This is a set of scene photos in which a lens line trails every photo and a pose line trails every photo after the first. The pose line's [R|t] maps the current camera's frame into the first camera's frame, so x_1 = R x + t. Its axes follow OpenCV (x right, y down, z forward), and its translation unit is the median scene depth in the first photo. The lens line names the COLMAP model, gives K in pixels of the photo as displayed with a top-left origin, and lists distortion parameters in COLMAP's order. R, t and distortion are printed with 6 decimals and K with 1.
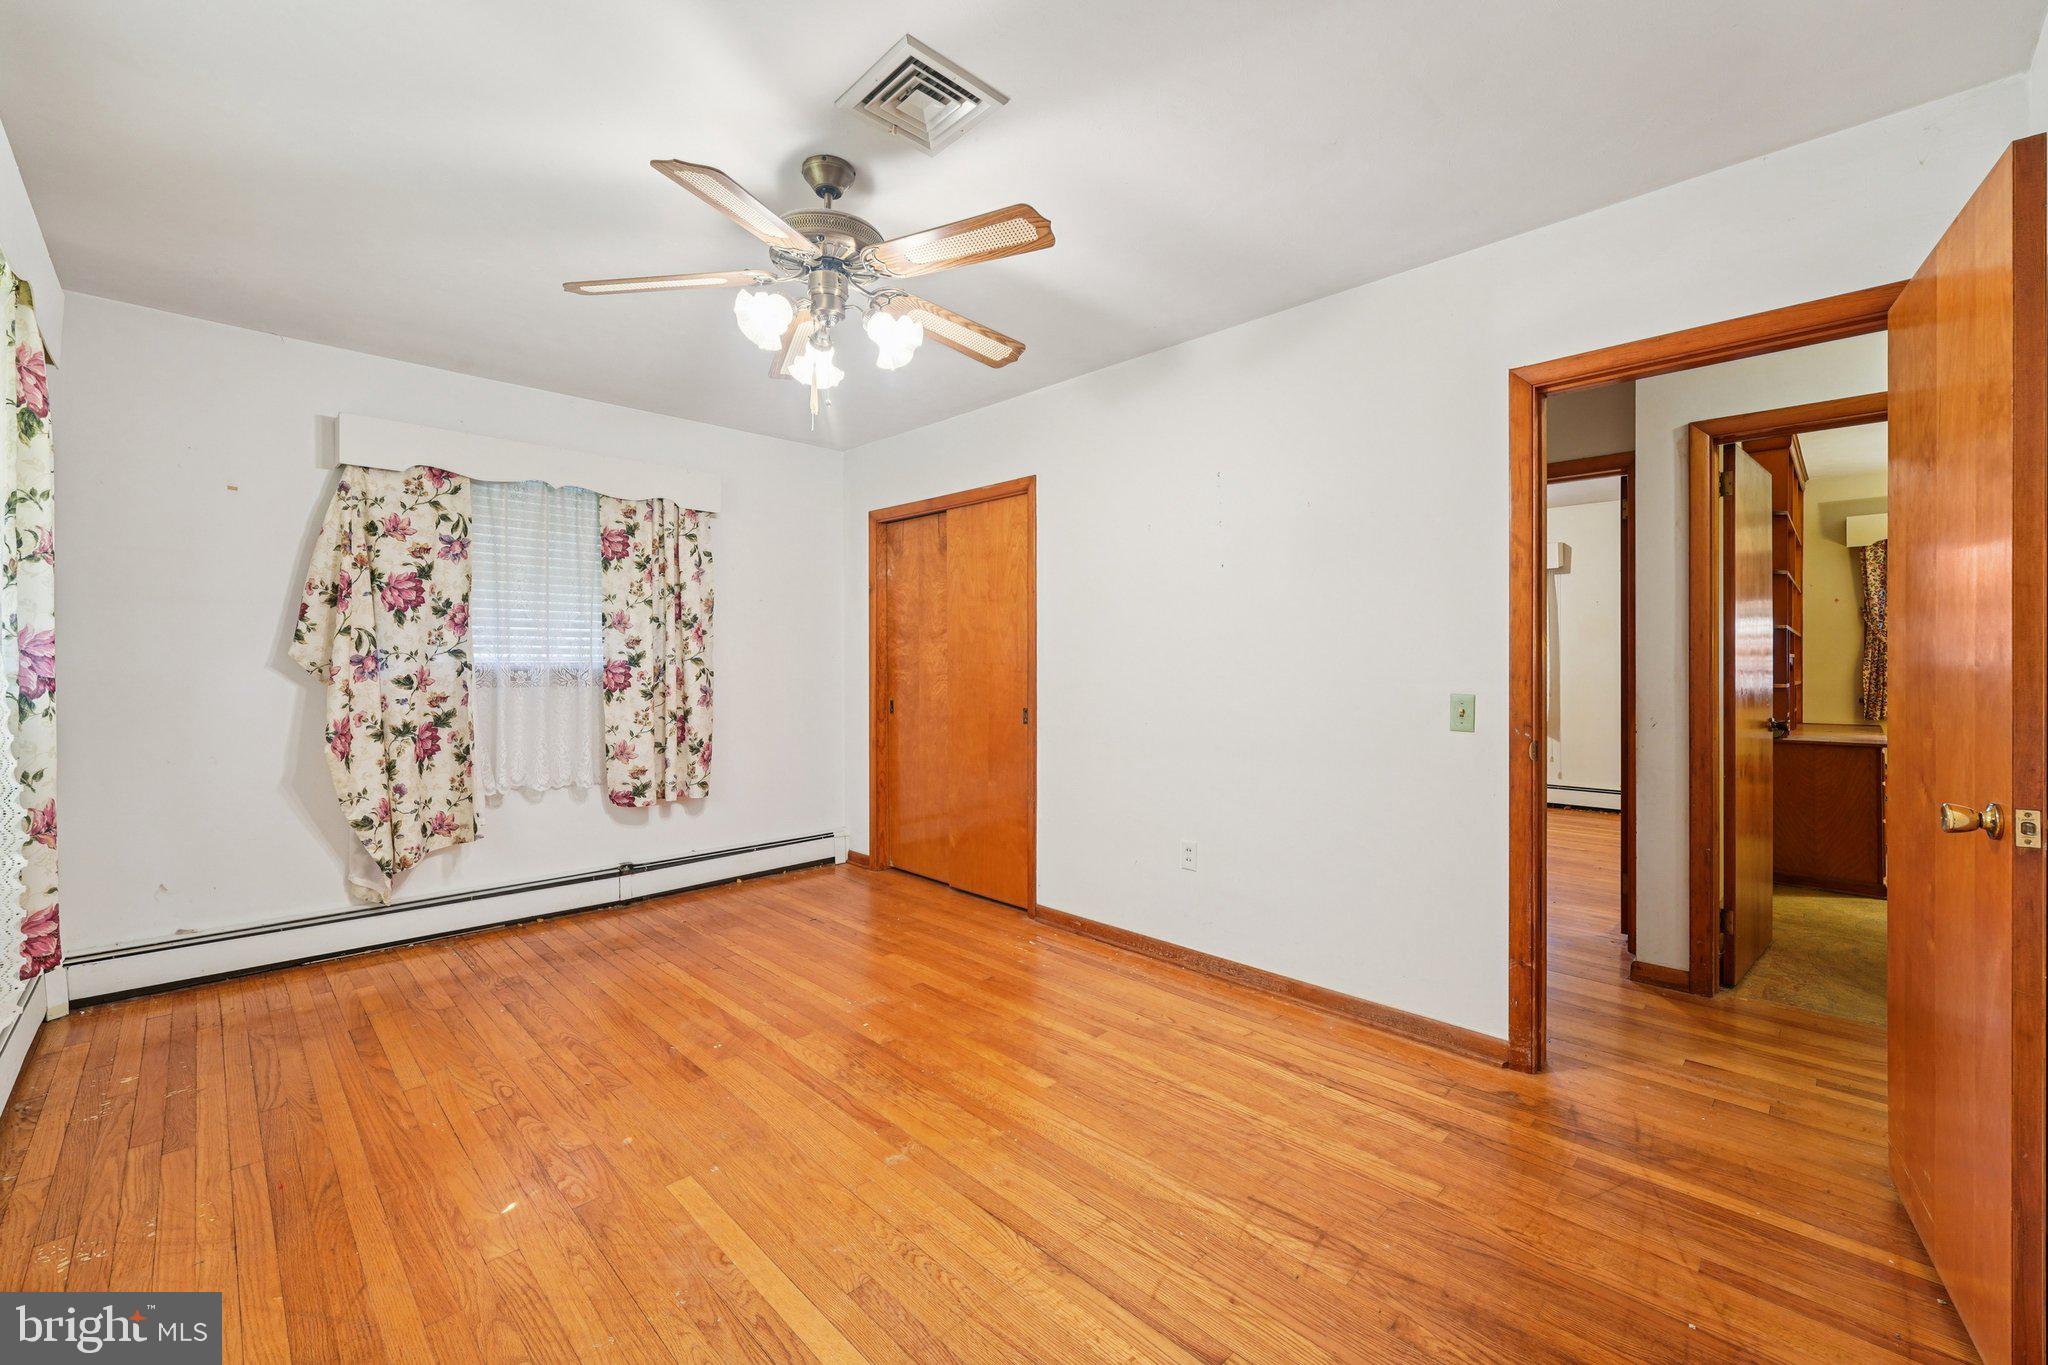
lens RADIAL K [[826.4, 0, 1028.4], [0, 826.4, 674.5], [0, 0, 1]] dist [-0.002399, 0.001035]
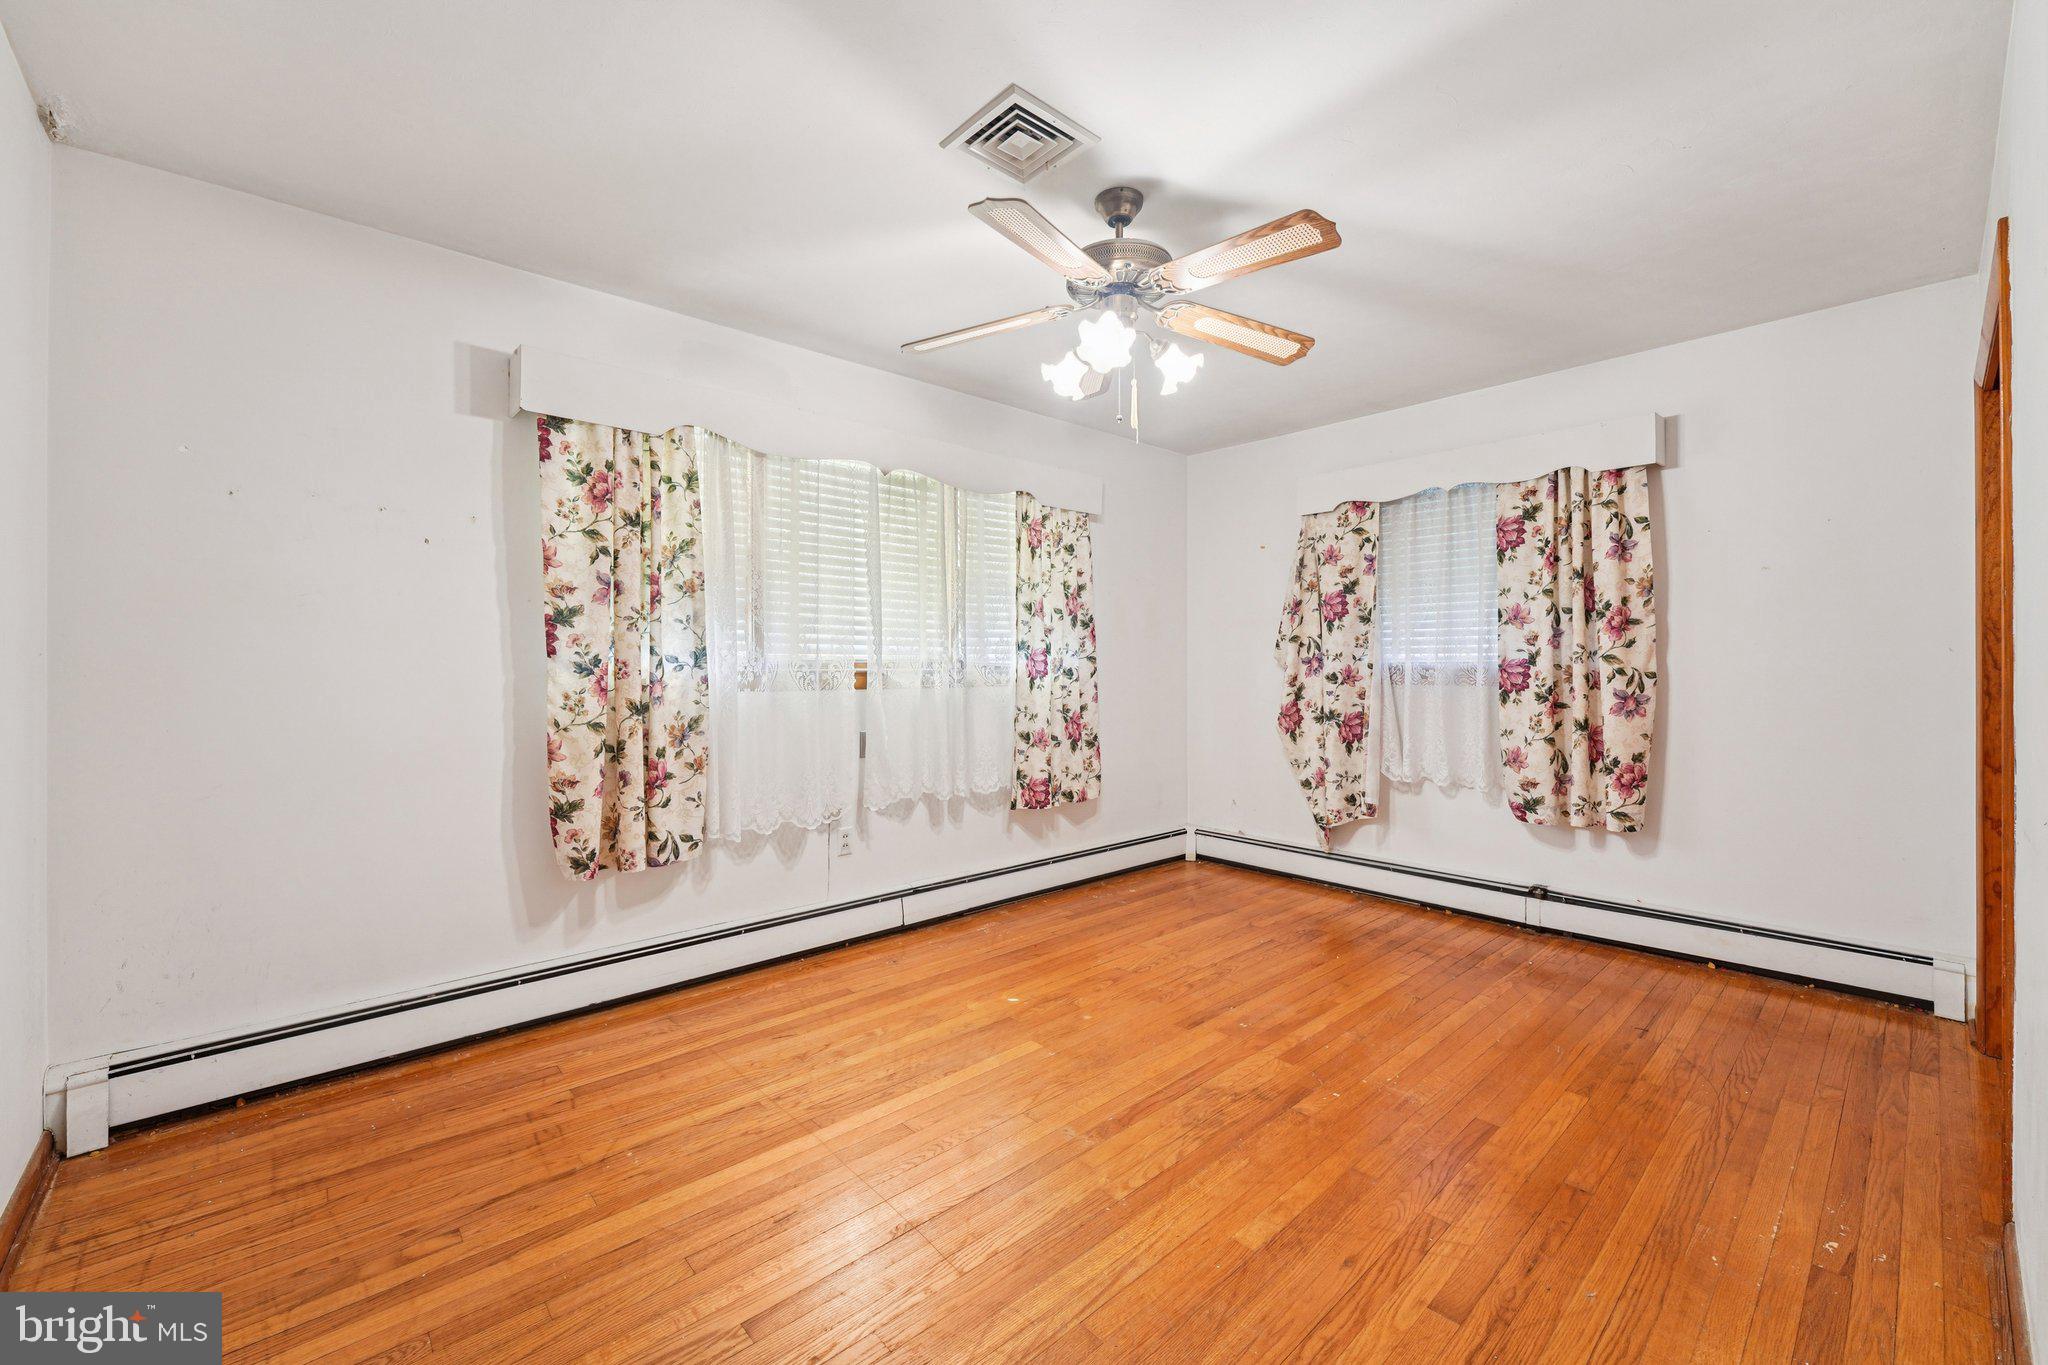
lens RADIAL K [[826.4, 0, 1017.5], [0, 826.4, 678.2], [0, 0, 1]] dist [-0.002399, 0.001035]
pose [[-0.049787, 0.015535, -0.998639, 0.515590], [-0.009851, 0.999823, 0.016045, -0.005883], [0.998711, 0.010637, -0.049625, 0.570511]]
